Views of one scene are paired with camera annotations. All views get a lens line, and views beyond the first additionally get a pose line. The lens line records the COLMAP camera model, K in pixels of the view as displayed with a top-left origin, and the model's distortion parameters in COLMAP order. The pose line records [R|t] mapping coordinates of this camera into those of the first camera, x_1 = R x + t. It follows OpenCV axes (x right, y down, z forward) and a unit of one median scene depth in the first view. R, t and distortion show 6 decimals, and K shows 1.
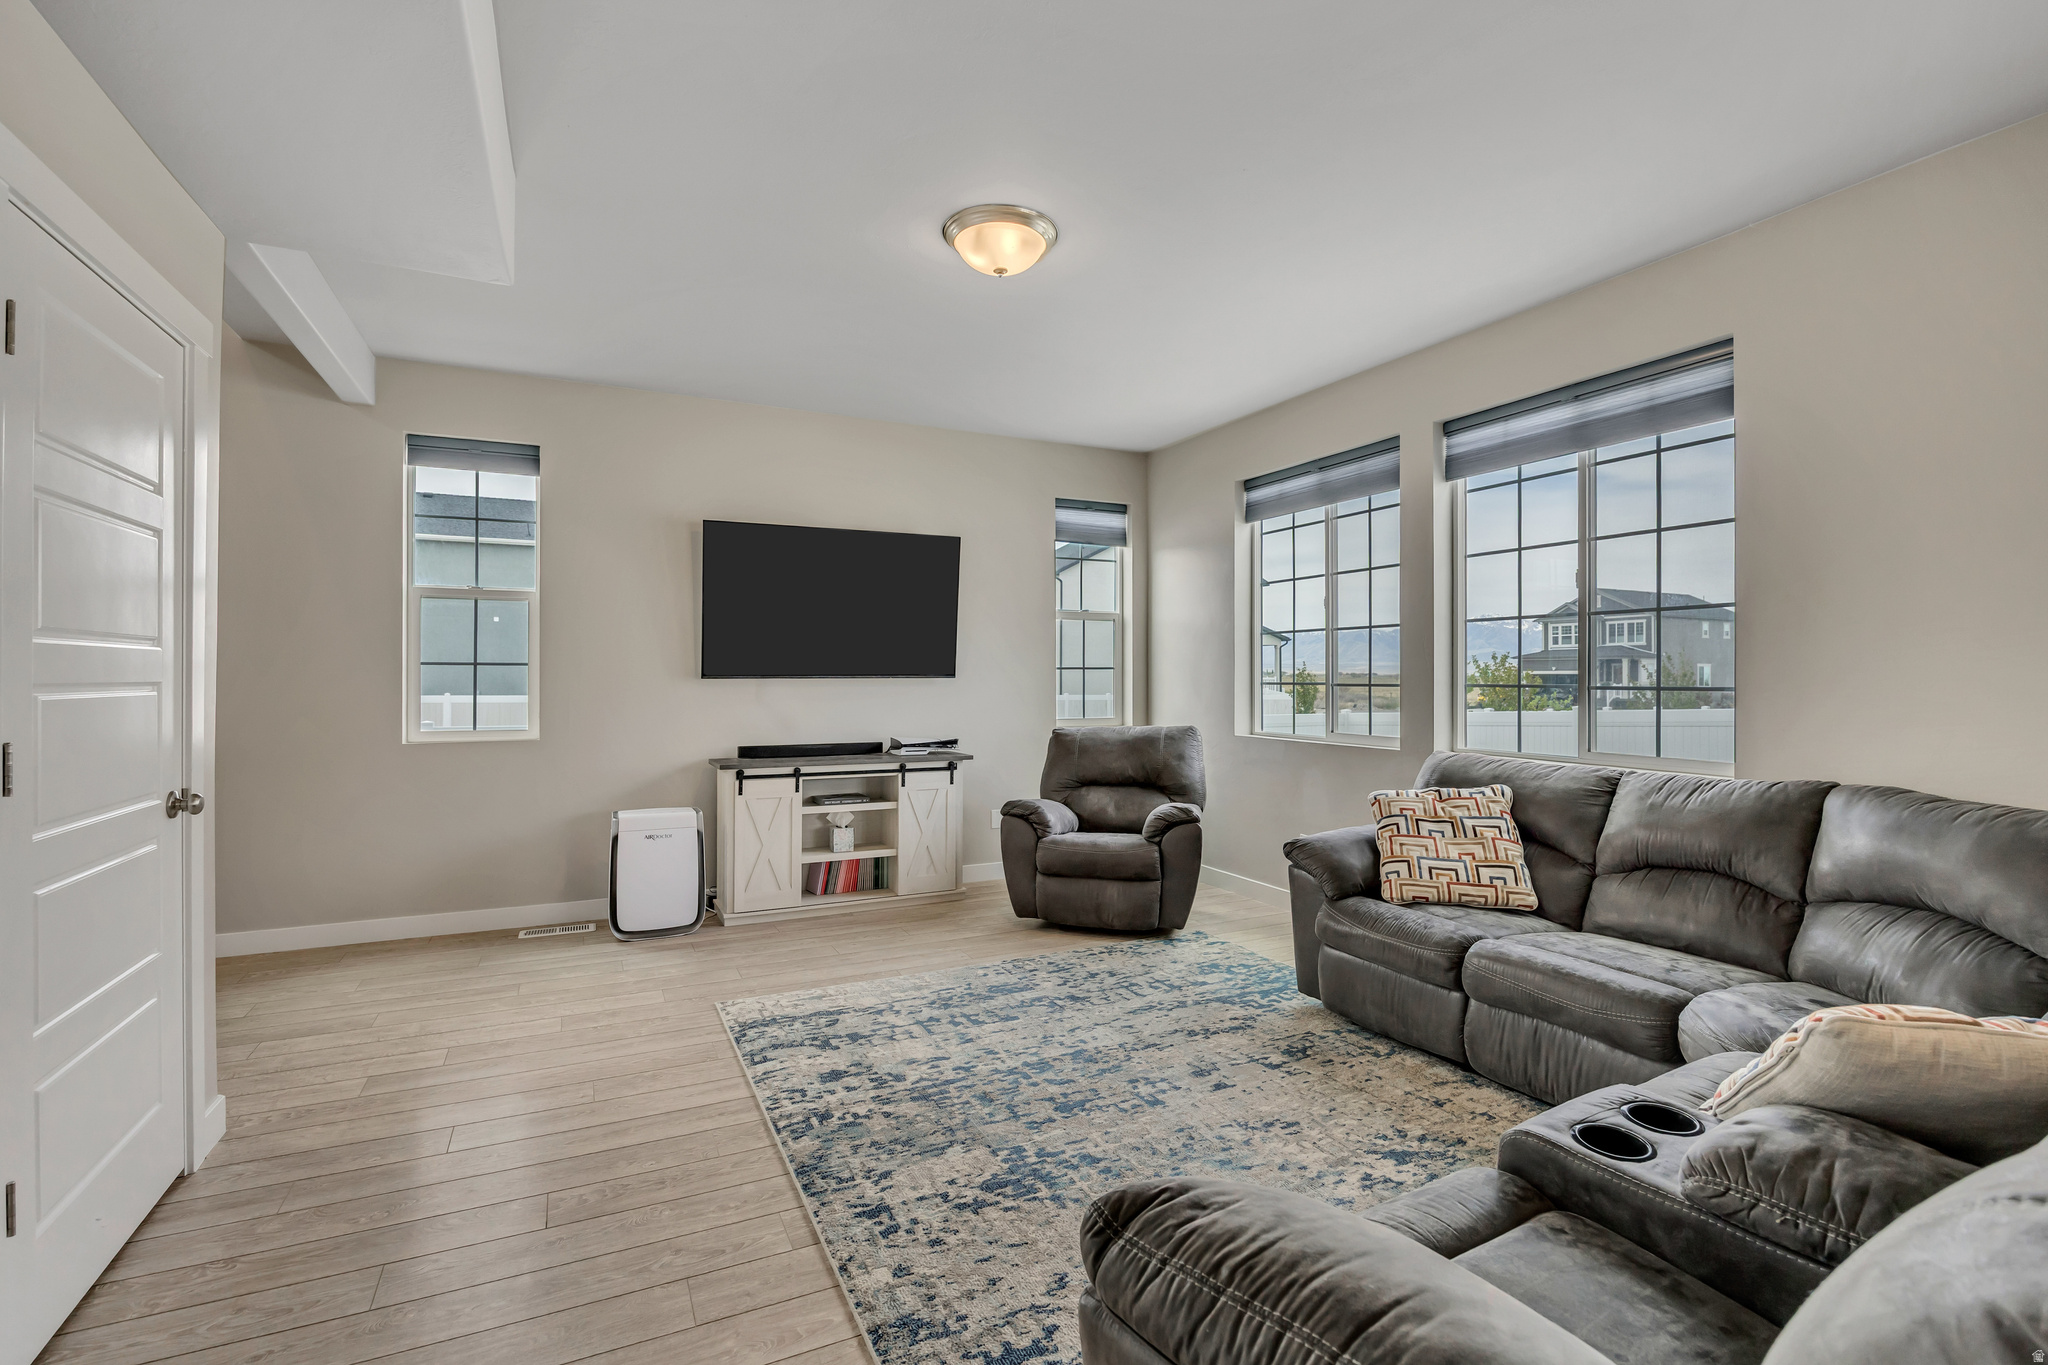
lens RADIAL K [[903.0, 0, 1012.1], [0, 903.0, 681.6], [0, 0, 1]] dist [-0.017676, 0.000599]
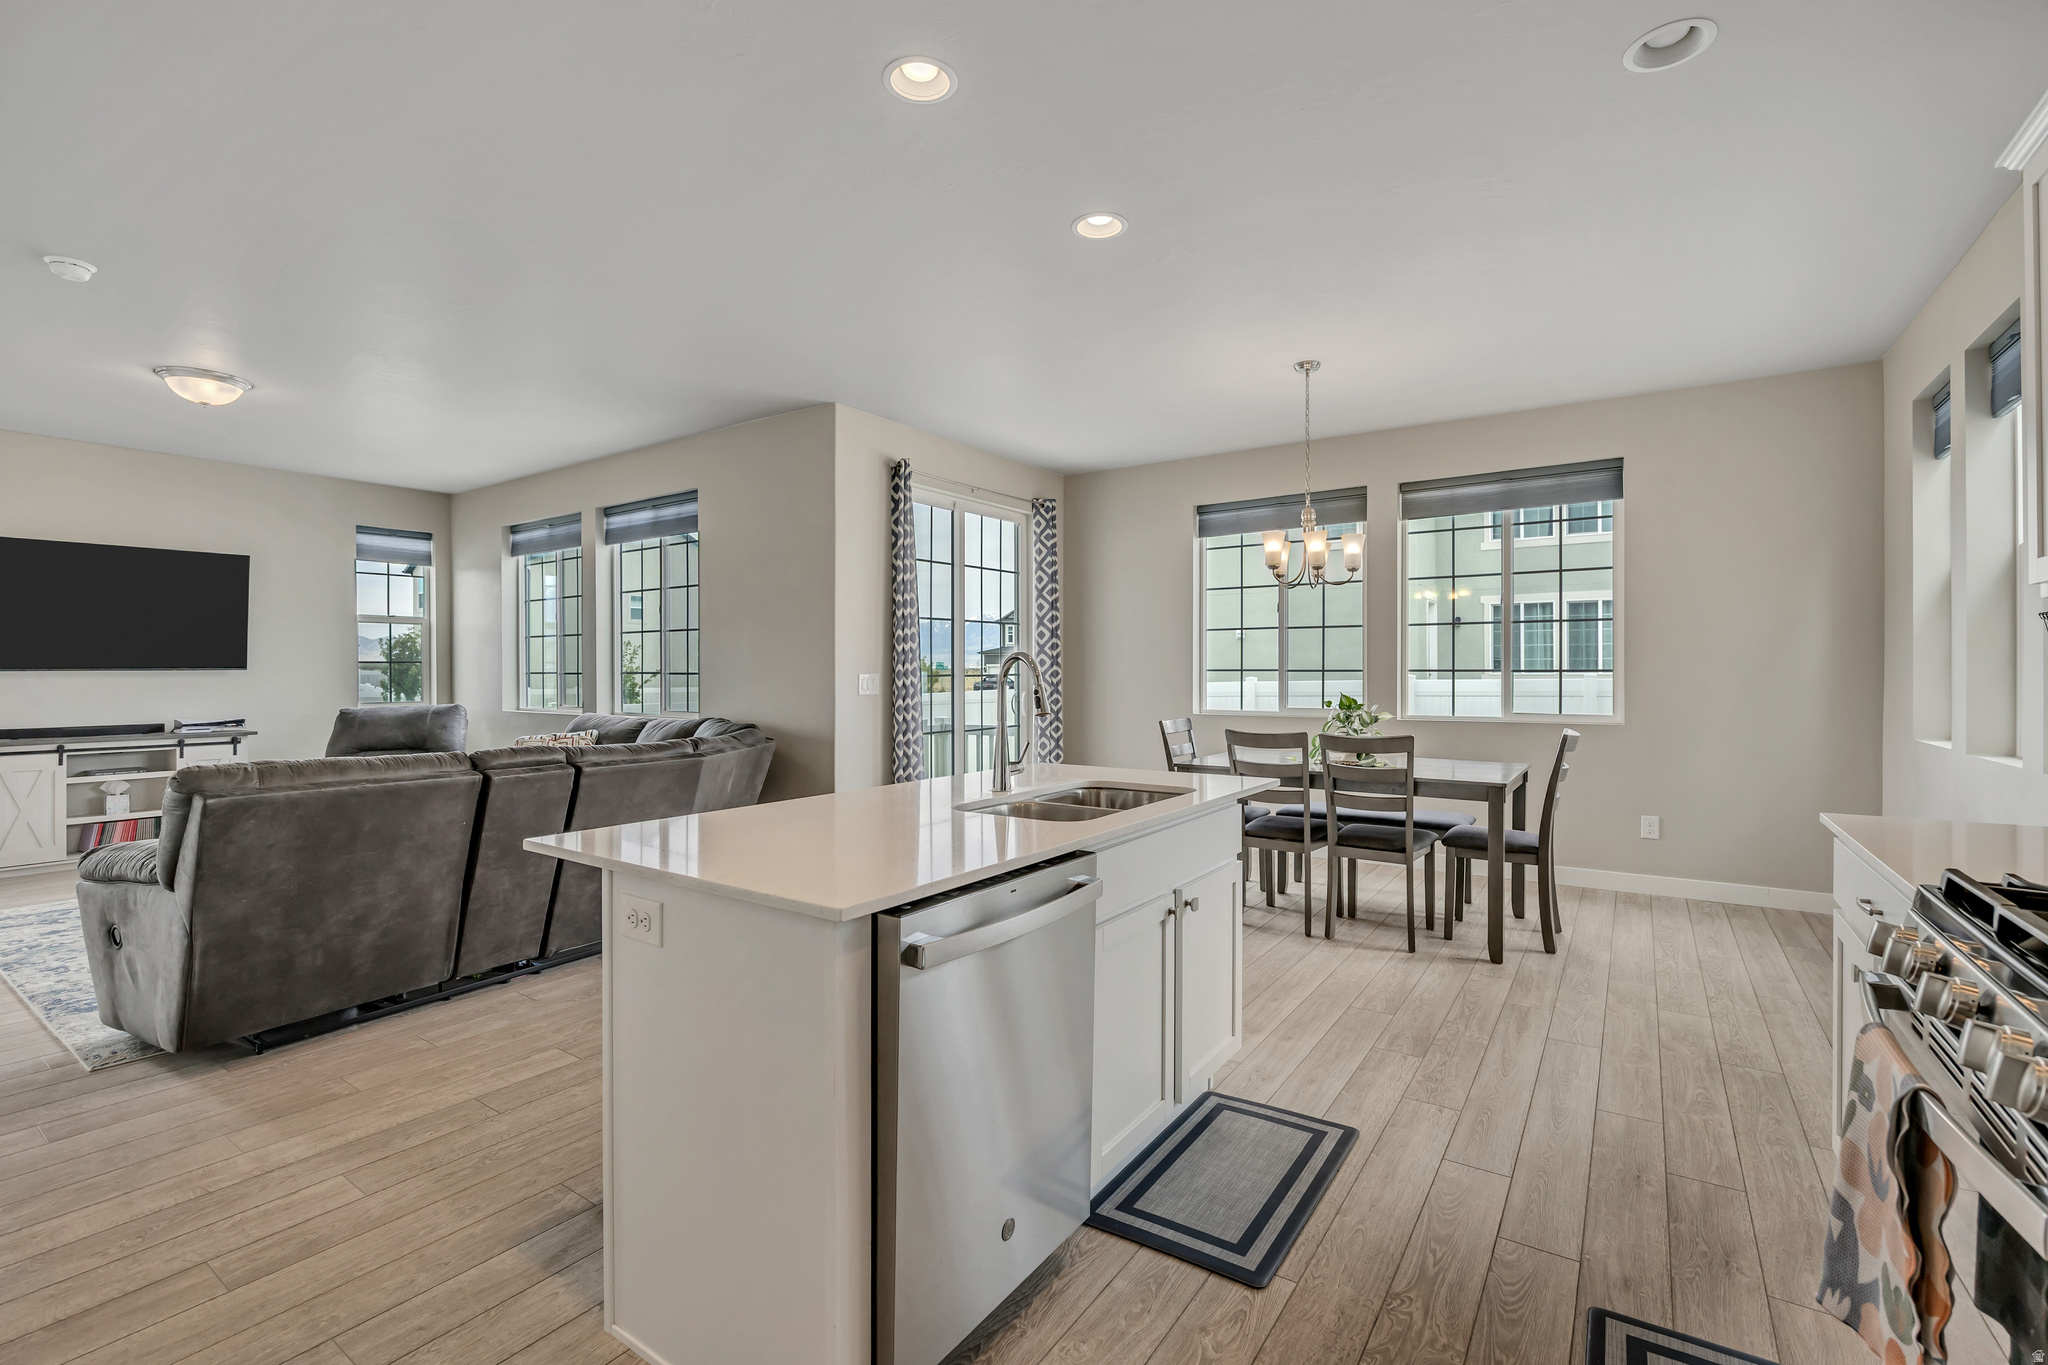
lens RADIAL K [[903.0, 0, 1024.6], [0, 903.0, 675.5], [0, 0, 1]] dist [-0.017676, 0.000599]
pose [[0.868486, -0.006234, 0.495675, 0.415389], [0.006051, 0.999980, 0.001976, 0.012256], [-0.495677, 0.001283, 0.868506, -0.933440]]
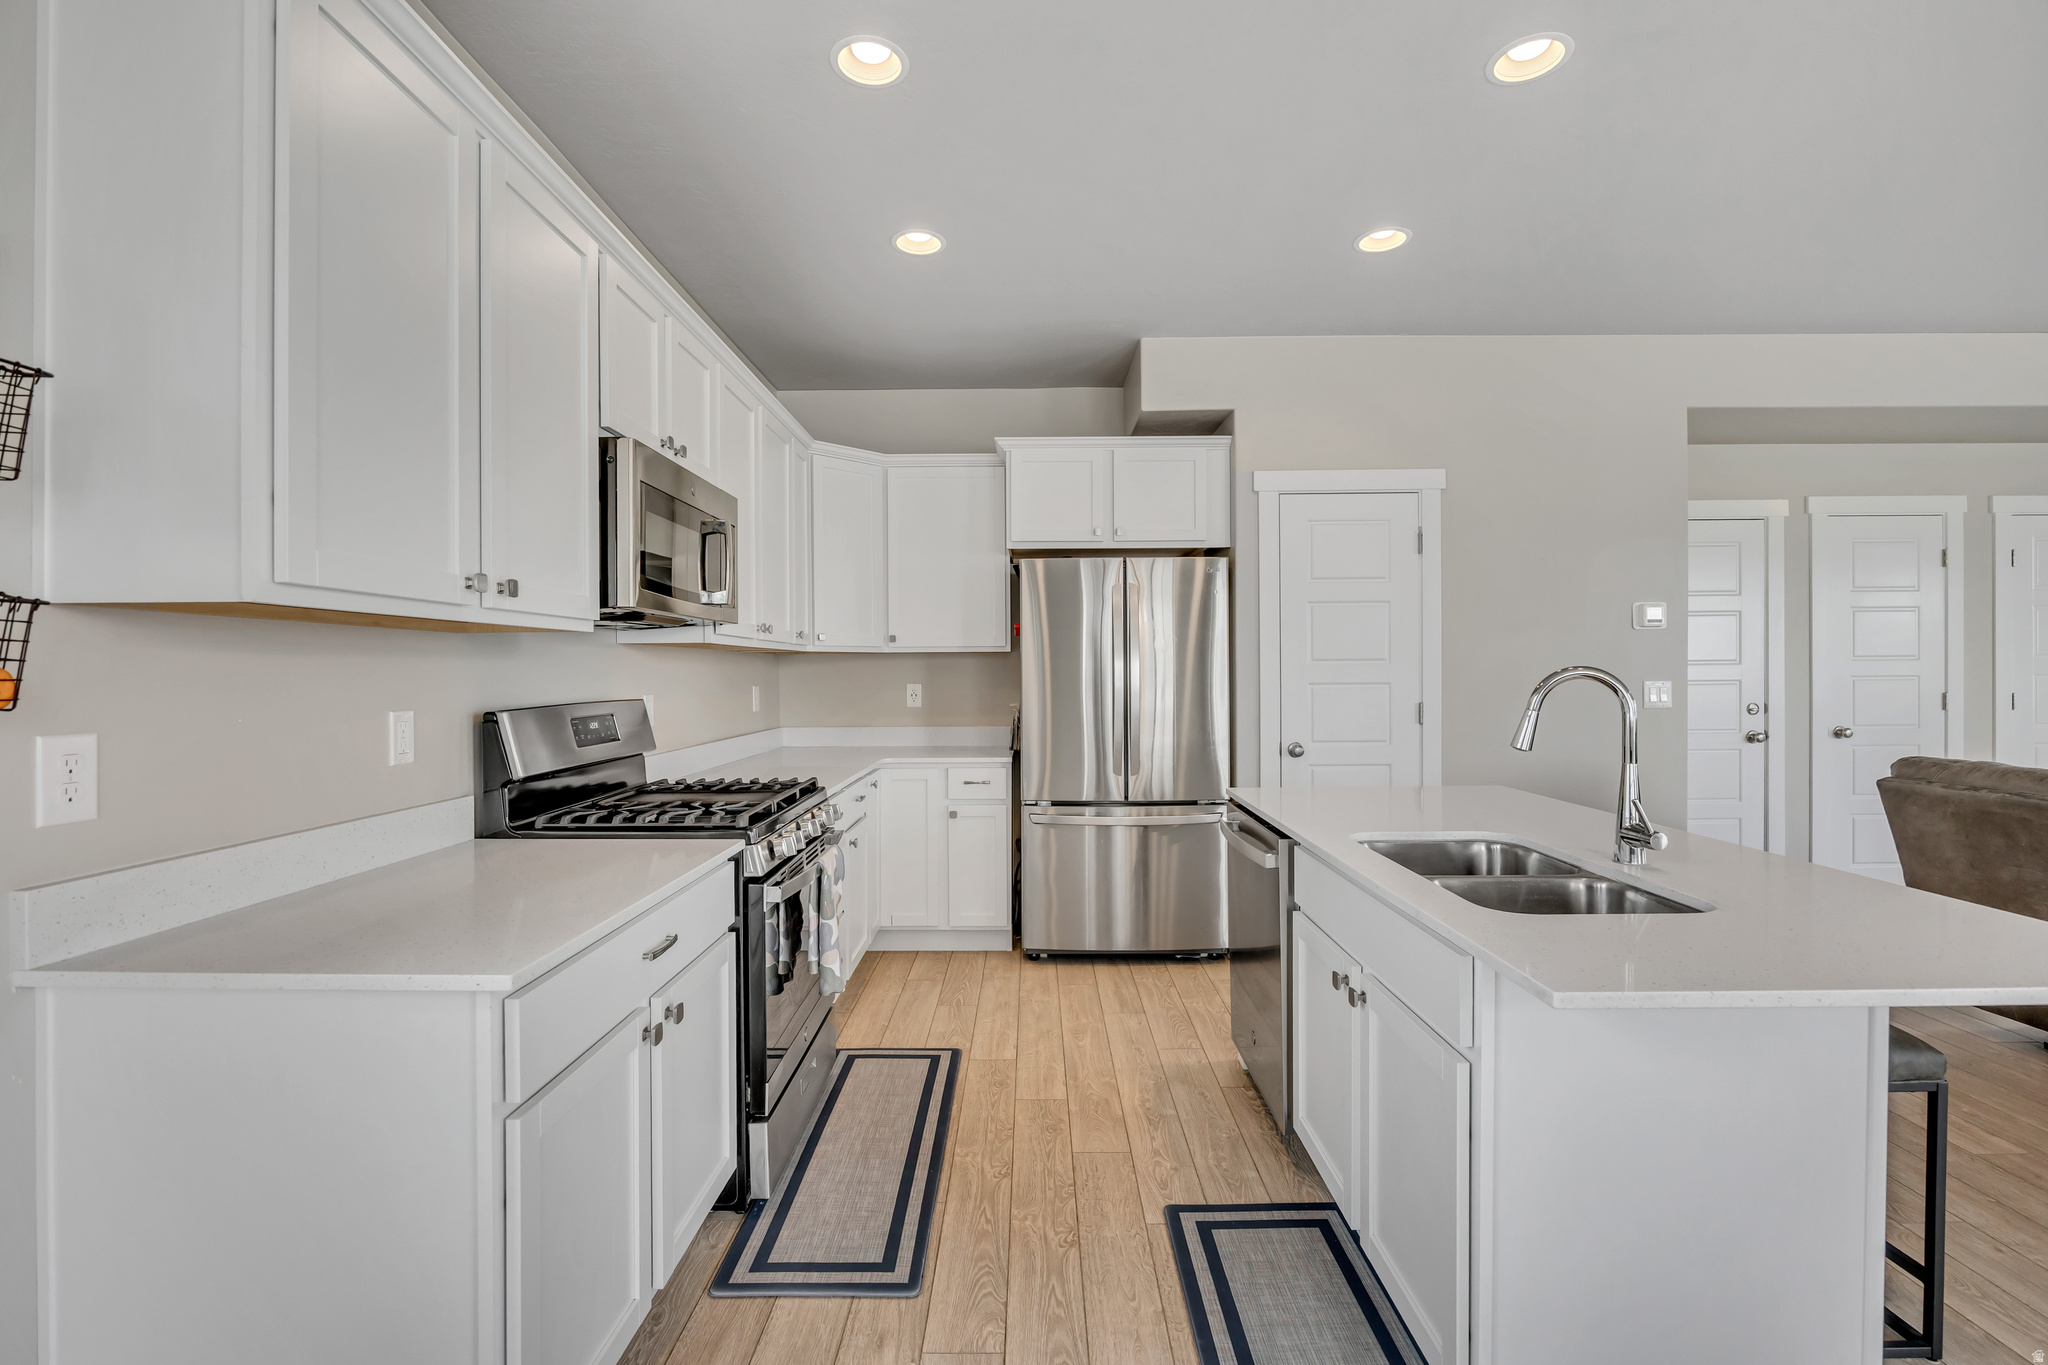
lens RADIAL K [[903.0, 0, 1026.1], [0, 903.0, 678.7], [0, 0, 1]] dist [-0.017676, 0.000599]
pose [[-0.445984, 0.006522, -0.895017, 1.451903], [0.002285, 0.999978, 0.006149, -0.002600], [0.895038, 0.000697, -0.445989, -0.321449]]
